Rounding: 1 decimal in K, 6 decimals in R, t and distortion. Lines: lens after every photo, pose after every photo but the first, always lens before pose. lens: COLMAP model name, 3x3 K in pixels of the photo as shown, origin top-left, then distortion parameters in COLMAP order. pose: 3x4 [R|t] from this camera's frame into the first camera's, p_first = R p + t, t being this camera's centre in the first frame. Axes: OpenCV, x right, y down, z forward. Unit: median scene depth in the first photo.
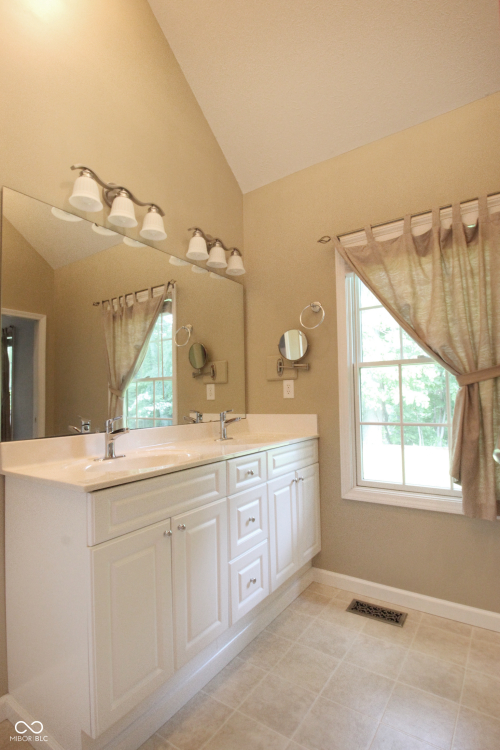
lens RADIAL K [[362.7, 0, 260.9], [0, 362.7, 386.4], [0, 0, 1]] dist [0.009849, -0.016468]
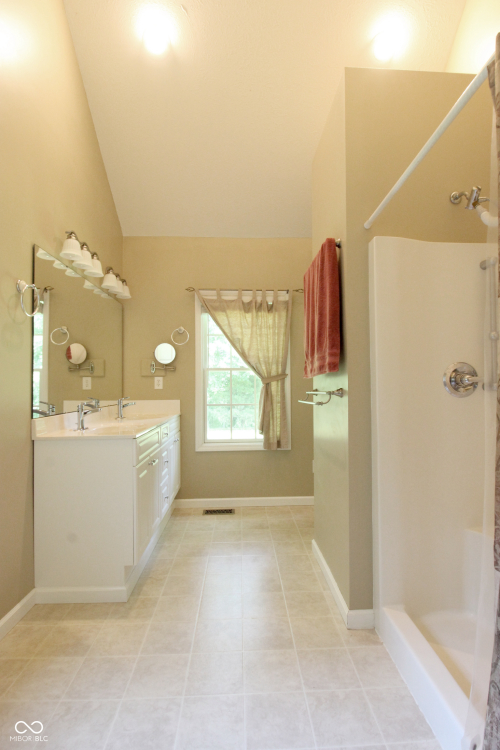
lens RADIAL K [[362.9, 0, 250.0], [0, 362.9, 375.0], [0, 0, 1]] dist [0.000785, 0.000045]
pose [[0.810905, 0.031263, 0.584342, -0.584813], [-0.030934, 0.999466, -0.010544, -0.024781], [-0.584360, -0.009525, 0.811439, -0.487859]]
